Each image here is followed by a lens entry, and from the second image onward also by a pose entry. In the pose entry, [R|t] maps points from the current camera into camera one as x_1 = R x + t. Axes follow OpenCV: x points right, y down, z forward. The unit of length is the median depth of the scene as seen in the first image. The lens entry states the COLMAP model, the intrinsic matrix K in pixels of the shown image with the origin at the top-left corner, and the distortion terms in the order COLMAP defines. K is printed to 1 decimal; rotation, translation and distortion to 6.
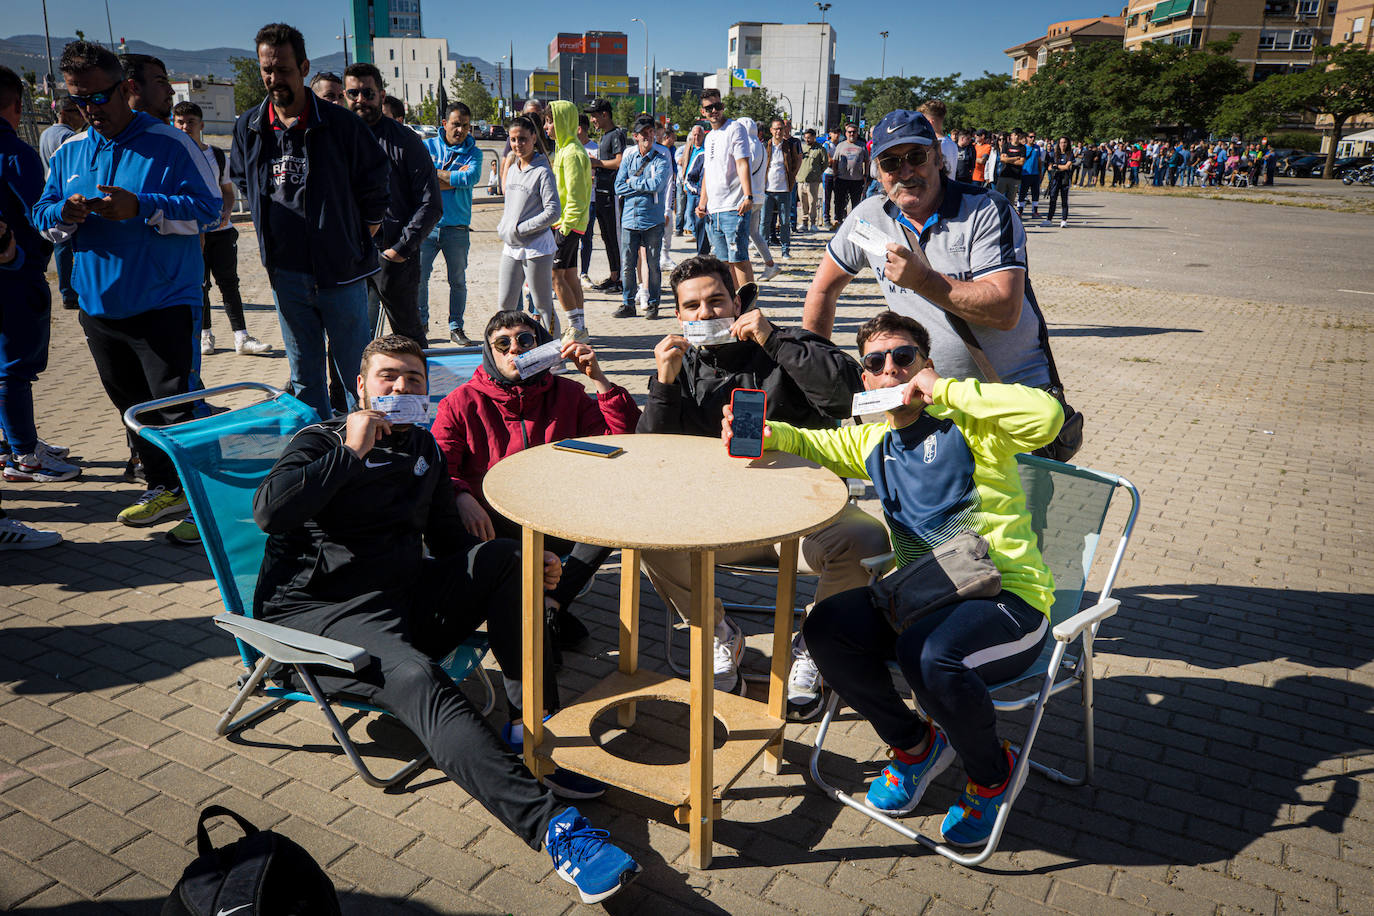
lens RADIAL K [[1126.6, 0, 687.0], [0, 1126.6, 458.0], [0, 0, 1]] dist [0.005626, 0.043735]
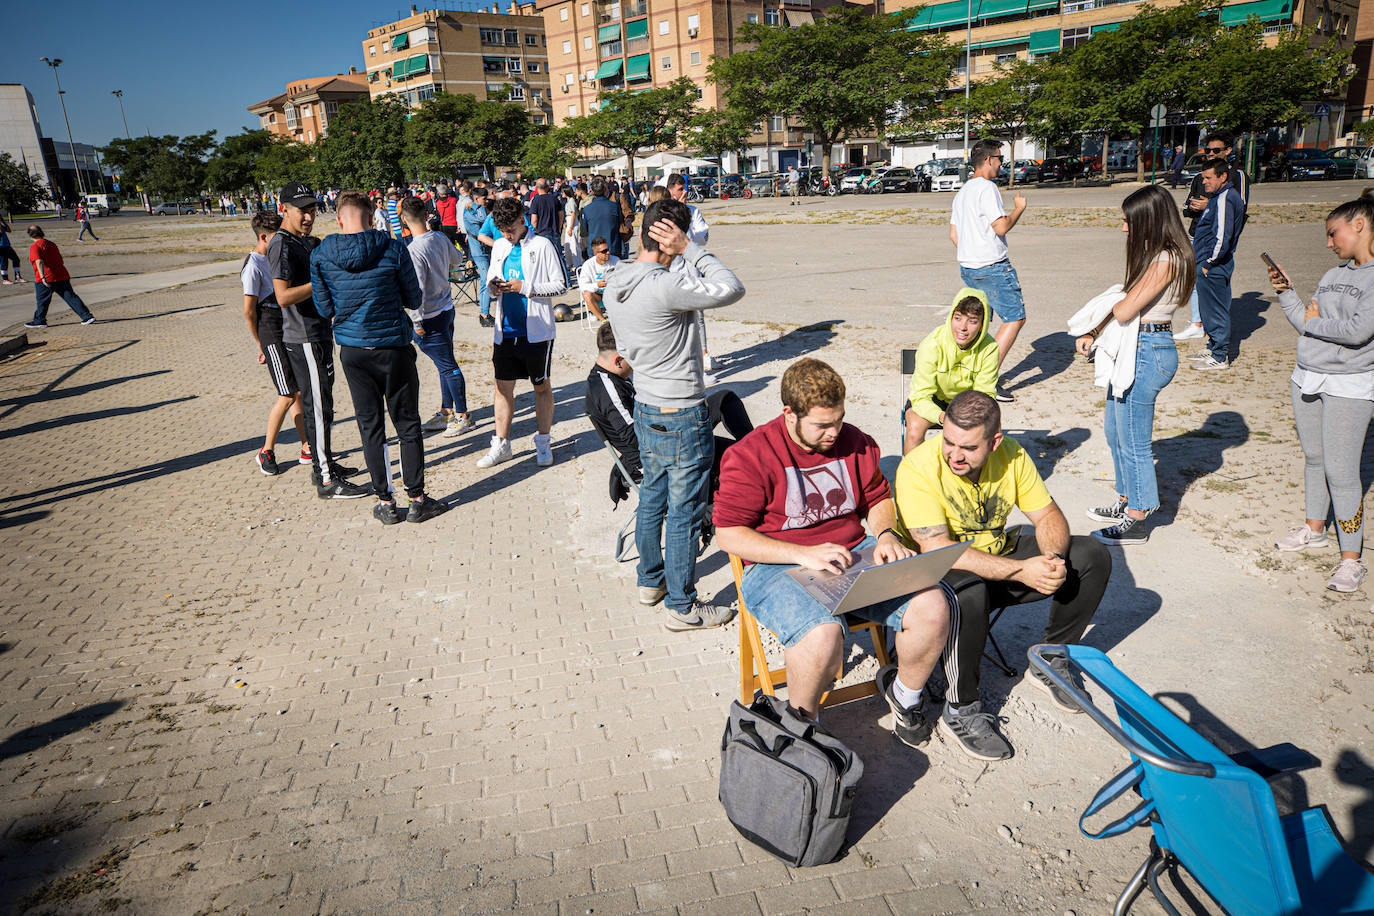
lens RADIAL K [[951.3, 0, 687.0], [0, 951.3, 458.0], [0, 0, 1]] dist [0.006503, 0.009394]
pose [[0.750056, -0.256526, 0.609599, -0.080478], [0.253575, 0.962819, 0.093164, -0.054467], [-0.610832, 0.084700, 0.787216, 0.167020]]
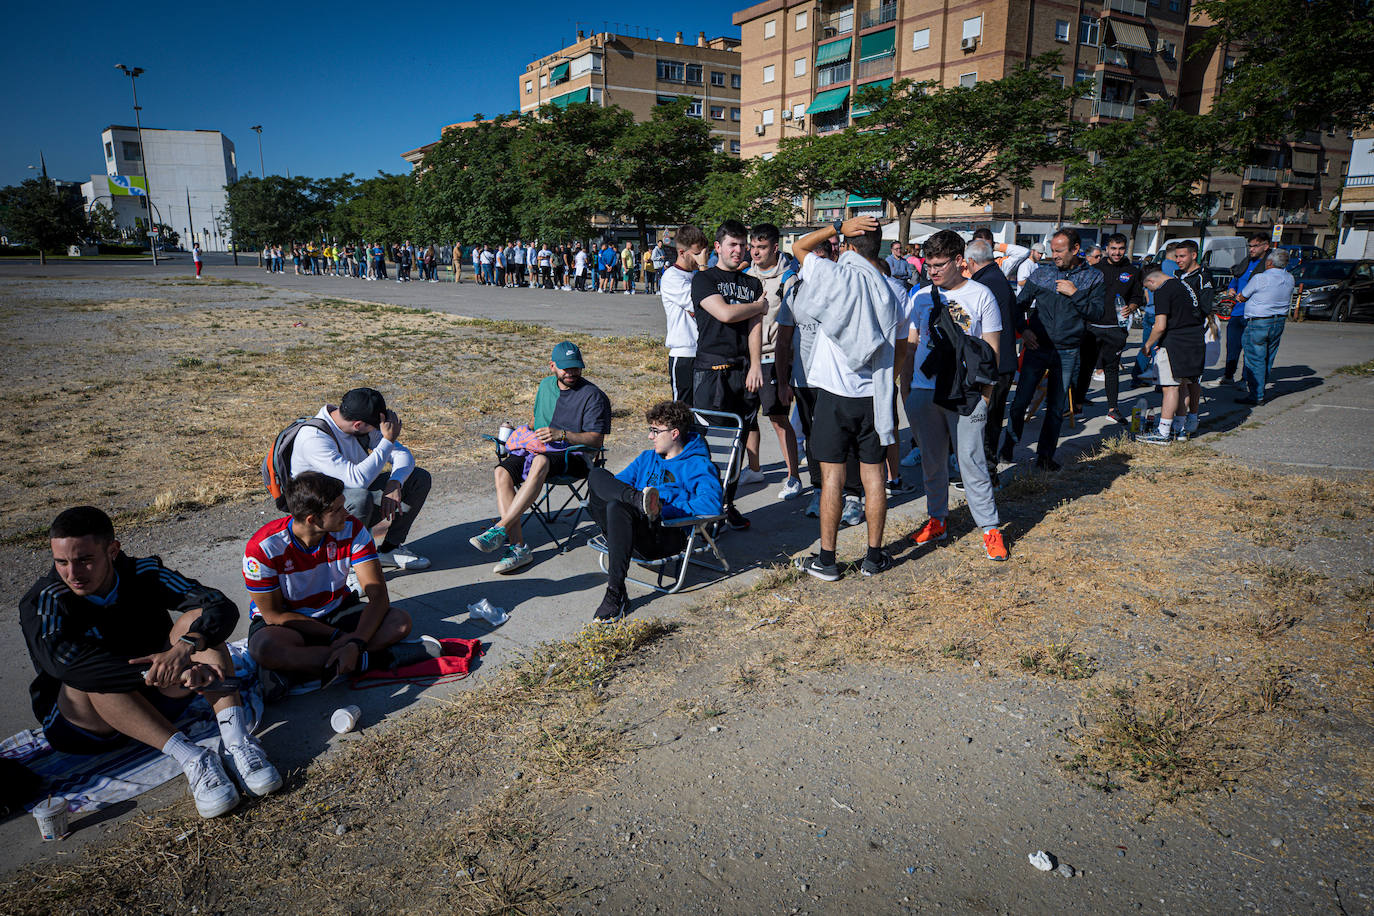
lens RADIAL K [[837.6, 0, 682.2], [0, 837.6, 459.7], [0, 0, 1]] dist [-0.017480, 0.021184]
pose [[0.852445, -0.149839, 0.500885, 0.192551], [0.161913, 0.986611, 0.019588, -0.168632], [-0.497113, 0.064402, 0.865292, 0.604189]]
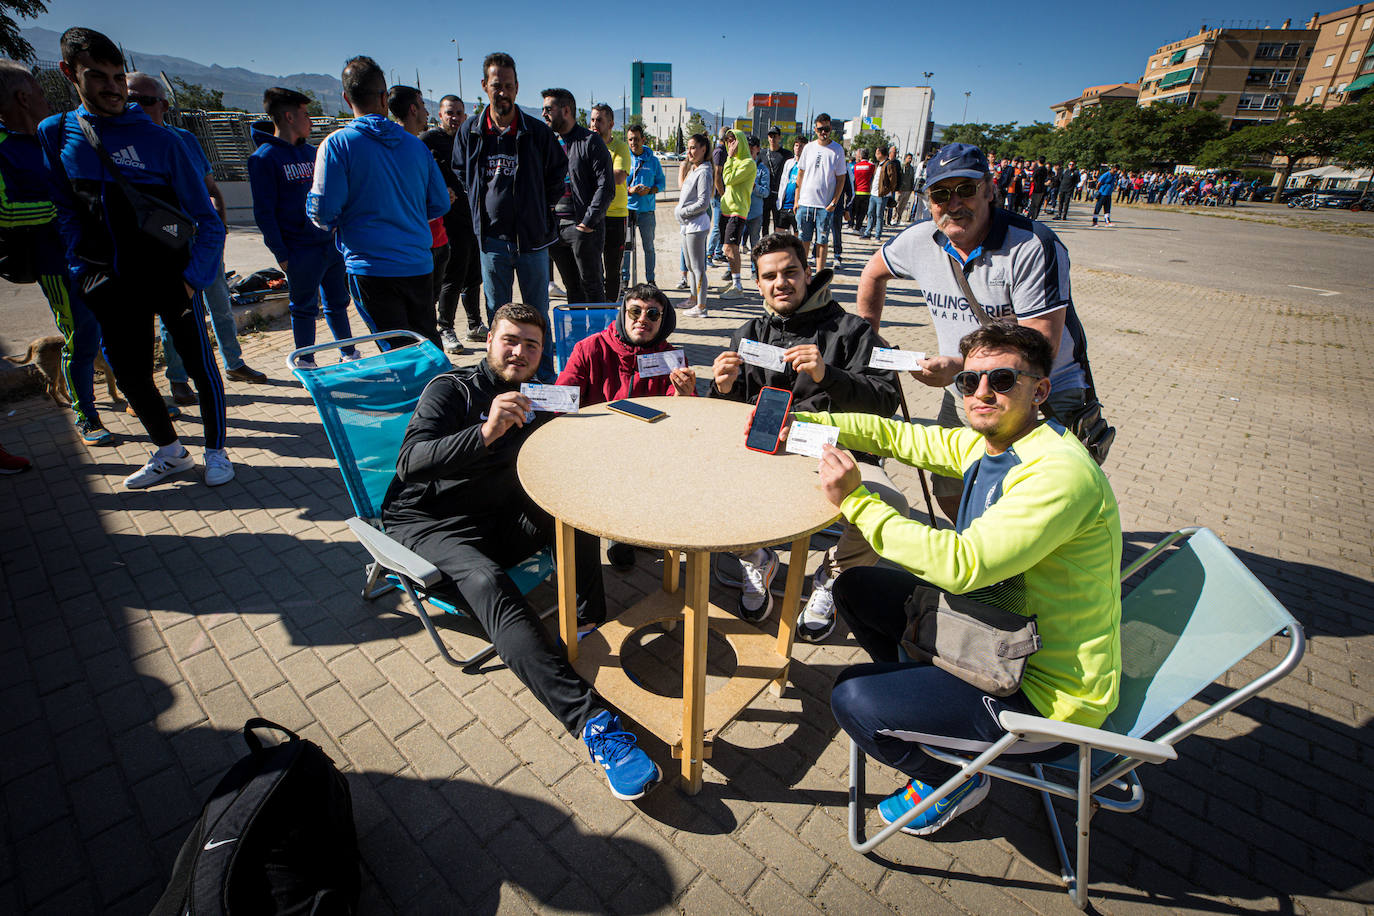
lens RADIAL K [[661.7, 0, 682.7], [0, 661.7, 460.4], [0, 0, 1]] dist [-0.040612, 0.014347]
pose [[0.979441, 0.092336, -0.179358, 0.003408], [-0.064378, 0.985676, 0.155882, -0.002731], [0.191182, -0.141130, 0.971356, 0.014631]]
